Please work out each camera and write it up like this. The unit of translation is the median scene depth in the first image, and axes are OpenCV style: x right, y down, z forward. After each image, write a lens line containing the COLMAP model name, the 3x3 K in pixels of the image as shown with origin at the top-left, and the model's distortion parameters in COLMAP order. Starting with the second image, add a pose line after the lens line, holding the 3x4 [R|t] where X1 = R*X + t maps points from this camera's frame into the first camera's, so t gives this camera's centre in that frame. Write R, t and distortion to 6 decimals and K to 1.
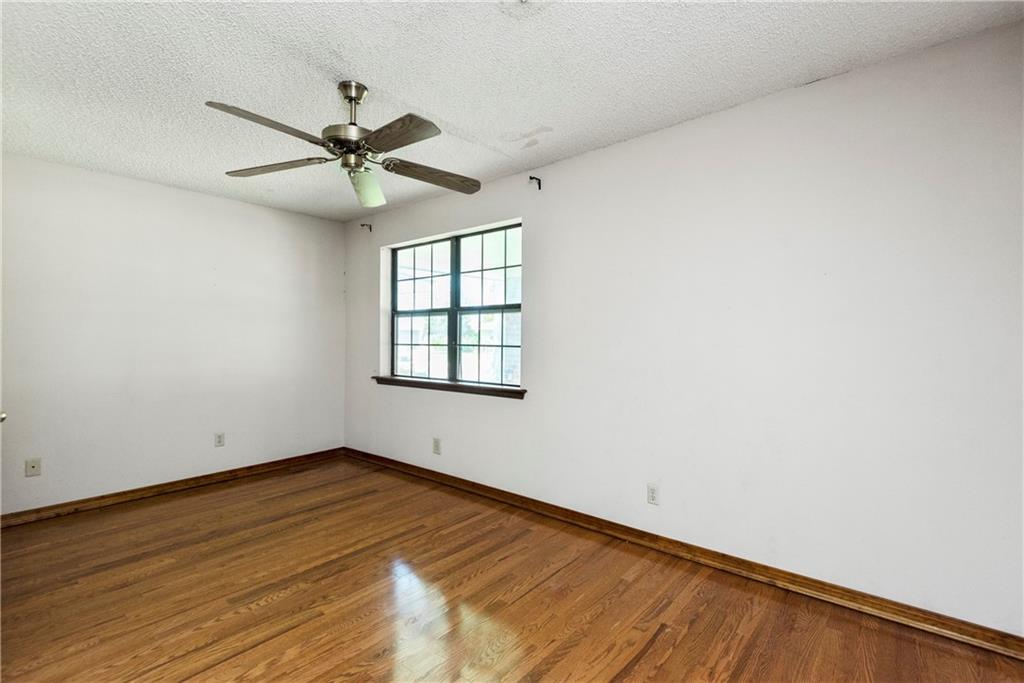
lens RADIAL K [[470.3, 0, 517.7], [0, 470.3, 338.9], [0, 0, 1]] dist [0.003442, -0.005346]
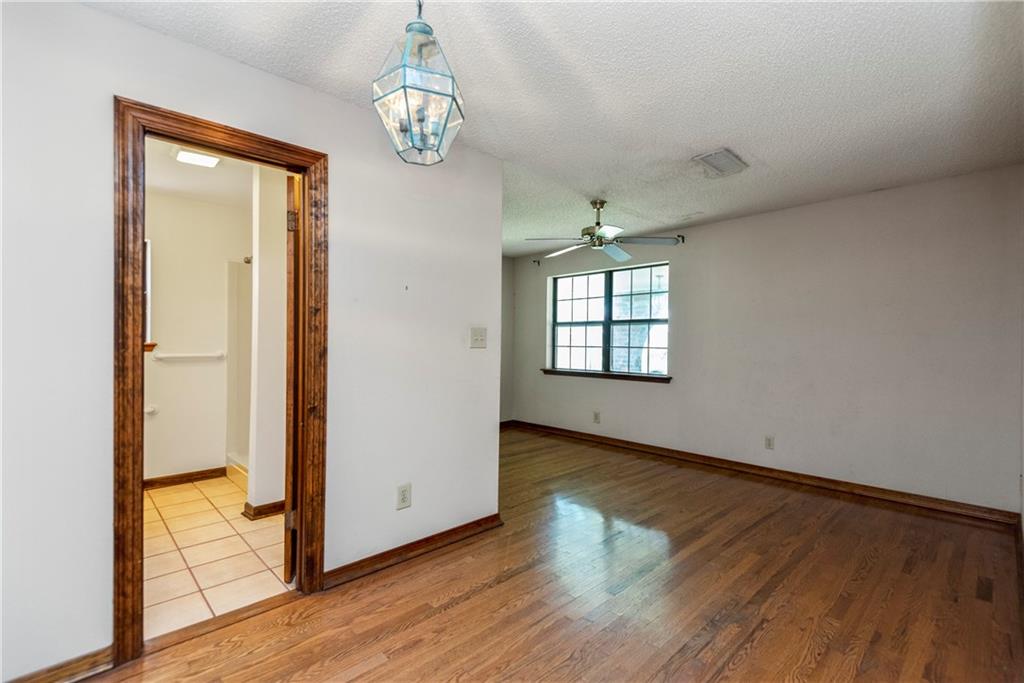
lens RADIAL K [[470.3, 0, 503.7], [0, 470.3, 343.1], [0, 0, 1]] dist [0.003442, -0.005346]
pose [[0.990998, 0.006118, -0.133739, -0.256155], [-0.005719, 0.999978, 0.003365, -0.001709], [0.133756, -0.002570, 0.991011, -0.452593]]
